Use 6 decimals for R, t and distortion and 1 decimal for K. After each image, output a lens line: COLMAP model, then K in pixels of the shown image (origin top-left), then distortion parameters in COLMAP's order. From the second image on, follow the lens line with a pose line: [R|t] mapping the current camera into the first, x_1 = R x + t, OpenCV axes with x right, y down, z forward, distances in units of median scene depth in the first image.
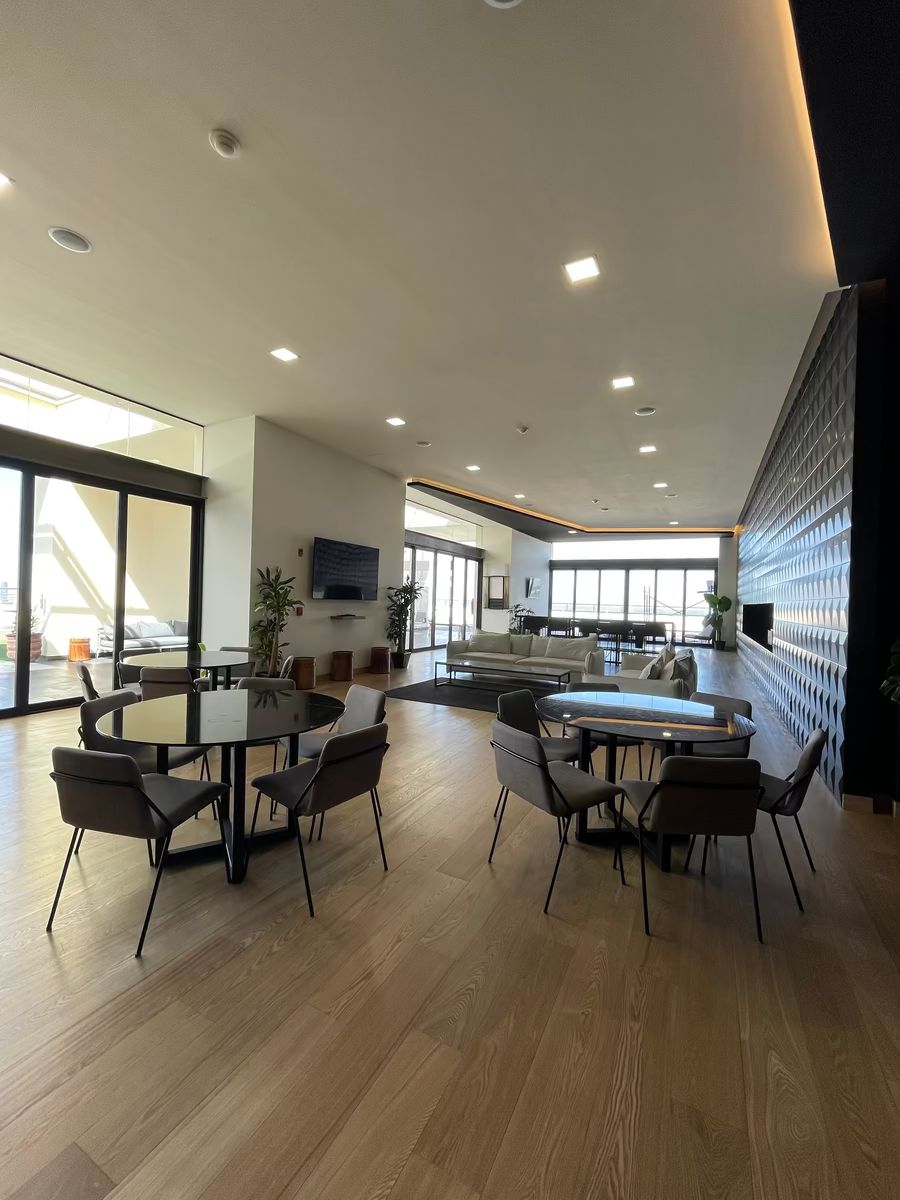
lens RADIAL K [[484.8, 0, 449.6], [0, 484.8, 598.2], [0, 0, 1]] dist [-0.000016, -0.000641]
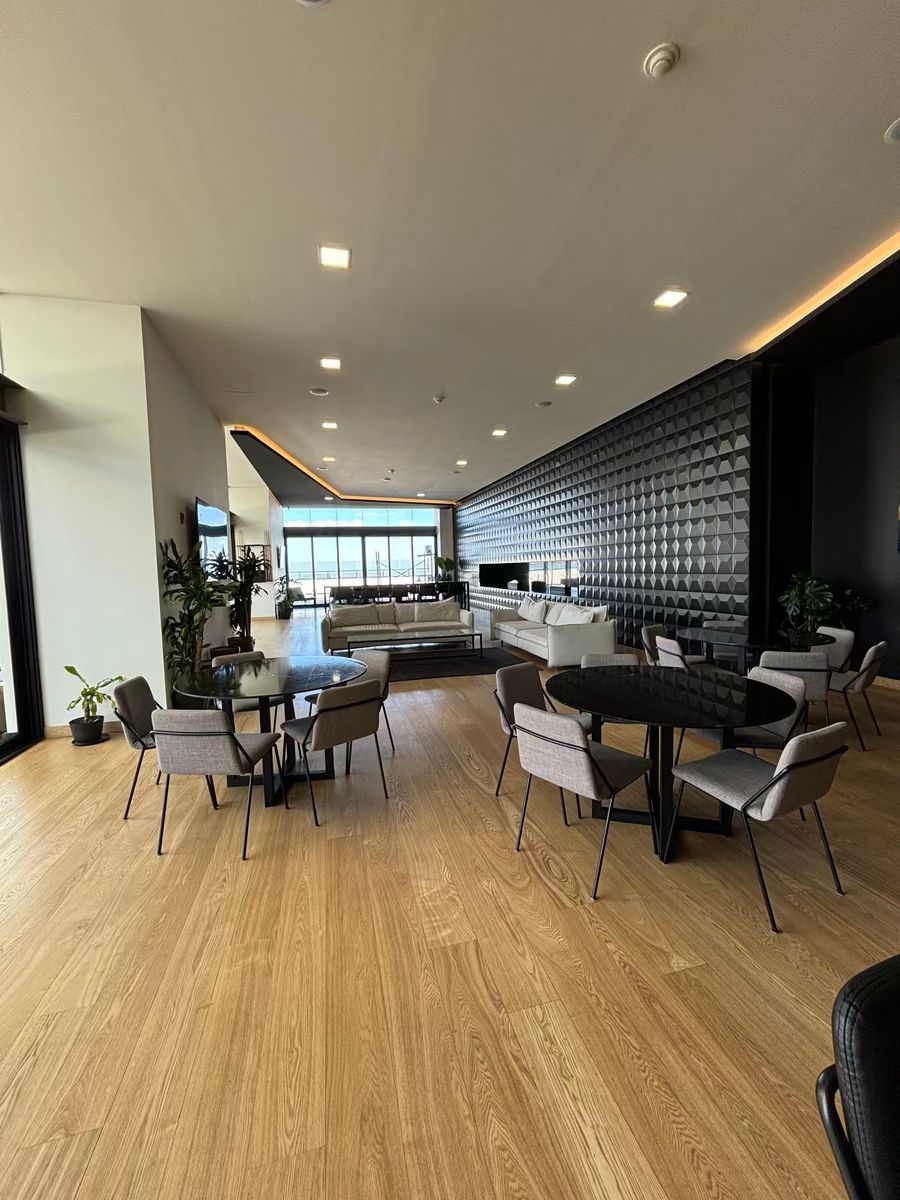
lens RADIAL K [[485.9, 0, 449.3], [0, 485.9, 601.8], [0, 0, 1]] dist [-0.000318, 0.000682]
pose [[0.751133, -0.094701, 0.653323, -0.212937], [0.044009, 0.994639, 0.093578, -0.008464], [-0.658683, -0.041537, 0.751274, 0.082135]]
